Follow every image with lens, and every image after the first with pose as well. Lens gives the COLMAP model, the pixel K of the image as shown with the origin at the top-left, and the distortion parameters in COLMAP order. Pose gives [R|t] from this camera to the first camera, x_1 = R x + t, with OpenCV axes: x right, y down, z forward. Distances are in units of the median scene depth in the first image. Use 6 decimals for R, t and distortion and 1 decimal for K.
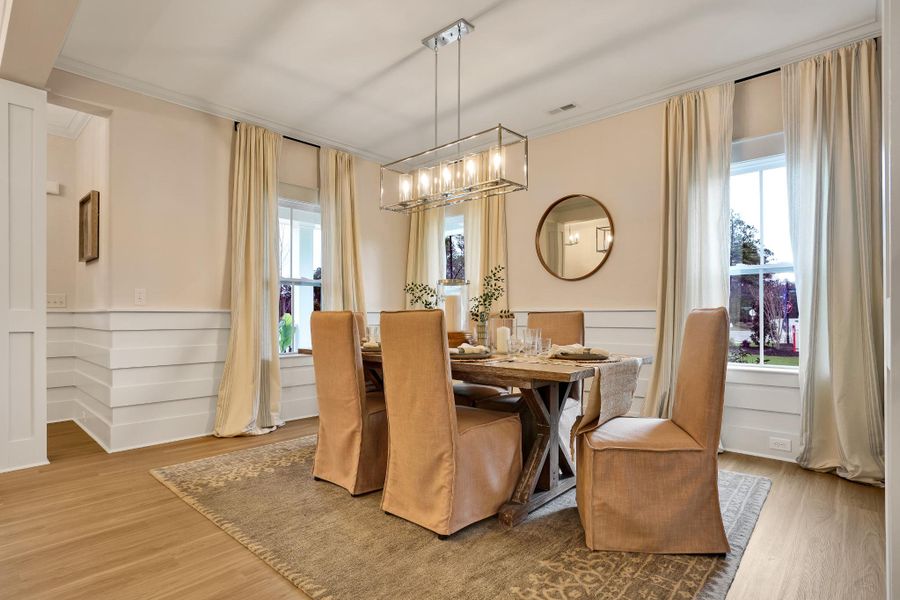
lens RADIAL K [[464.5, 0, 448.7], [0, 464.5, 308.7], [0, 0, 1]] dist [-0.021738, 0.000514]
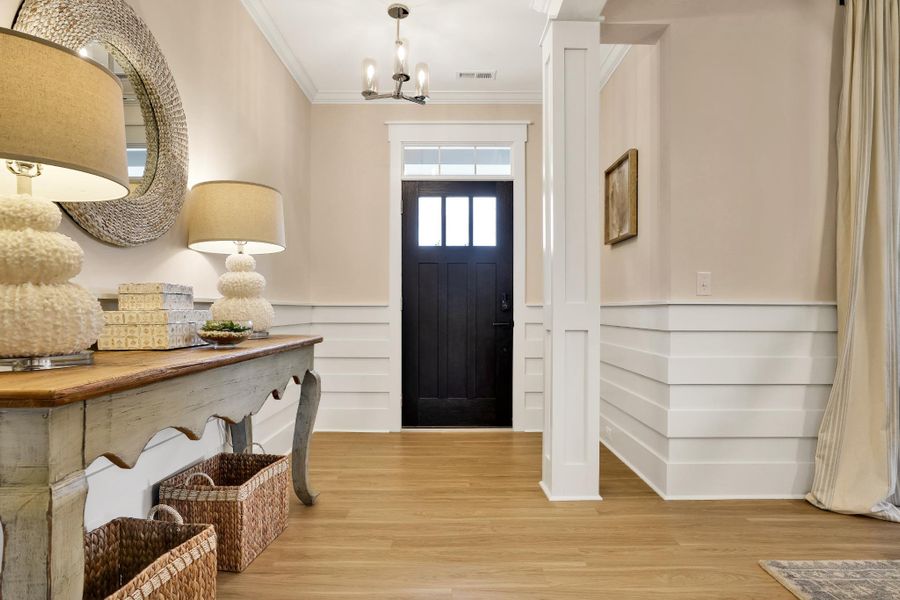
lens RADIAL K [[510.3, 0, 450.0], [0, 510.3, 300.0], [0, 0, 1]] dist [-0.053100, 0.000924]
pose [[0.672421, -0.008203, -0.740124, -0.348641], [0.006741, 0.999965, -0.004958, 0.000427], [0.740138, -0.001655, 0.672453, 0.195049]]
